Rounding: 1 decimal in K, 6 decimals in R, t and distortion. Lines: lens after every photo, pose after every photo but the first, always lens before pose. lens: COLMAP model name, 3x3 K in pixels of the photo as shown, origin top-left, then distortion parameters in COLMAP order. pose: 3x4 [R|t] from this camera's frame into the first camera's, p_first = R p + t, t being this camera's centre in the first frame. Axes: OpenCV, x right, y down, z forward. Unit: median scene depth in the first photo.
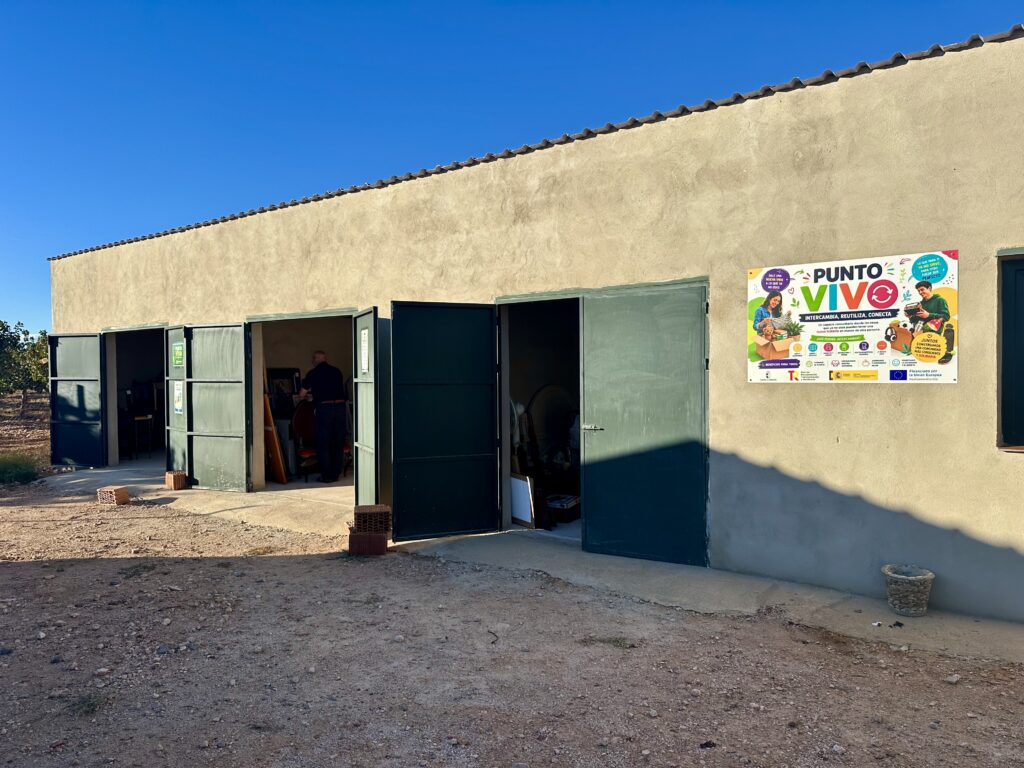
lens RADIAL K [[729.5, 0, 510.2], [0, 729.5, 388.4], [0, 0, 1]] dist [0.012082, -0.020197]
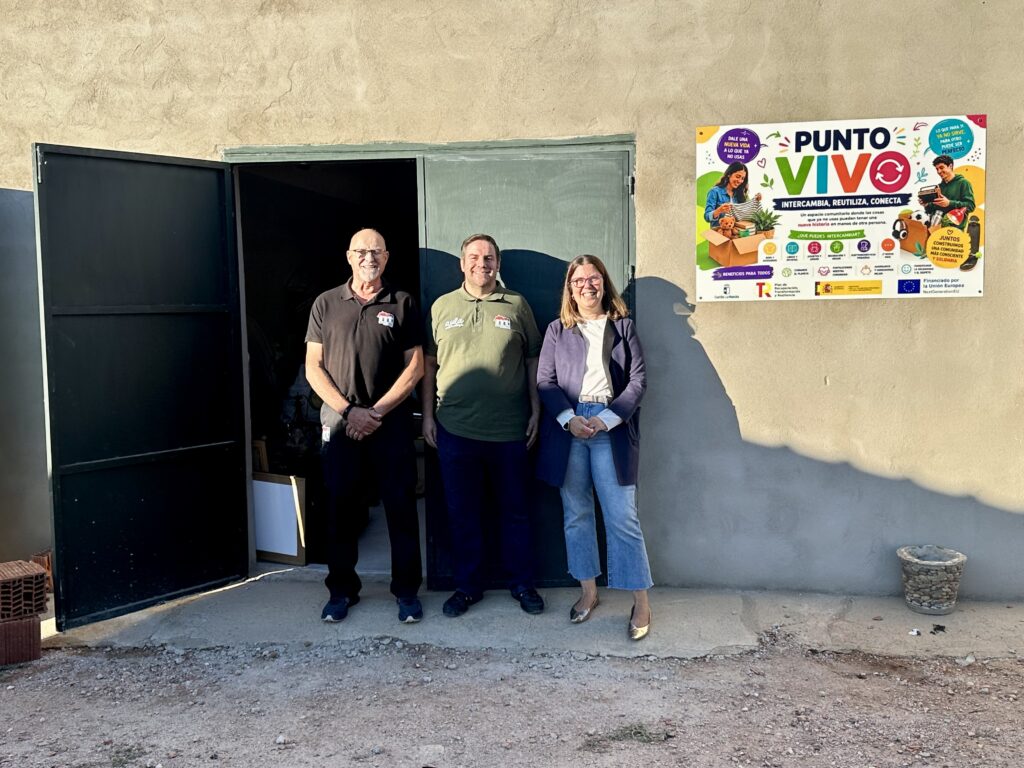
lens RADIAL K [[1056.4, 0, 512.9], [0, 1056.4, 383.7], [0, 0, 1]] dist [0.065375, 0.000000]
pose [[0.854824, -0.048084, 0.516686, -0.325318], [0.021162, 0.998100, 0.057874, 0.007607], [-0.518487, -0.038538, 0.854217, 0.276392]]
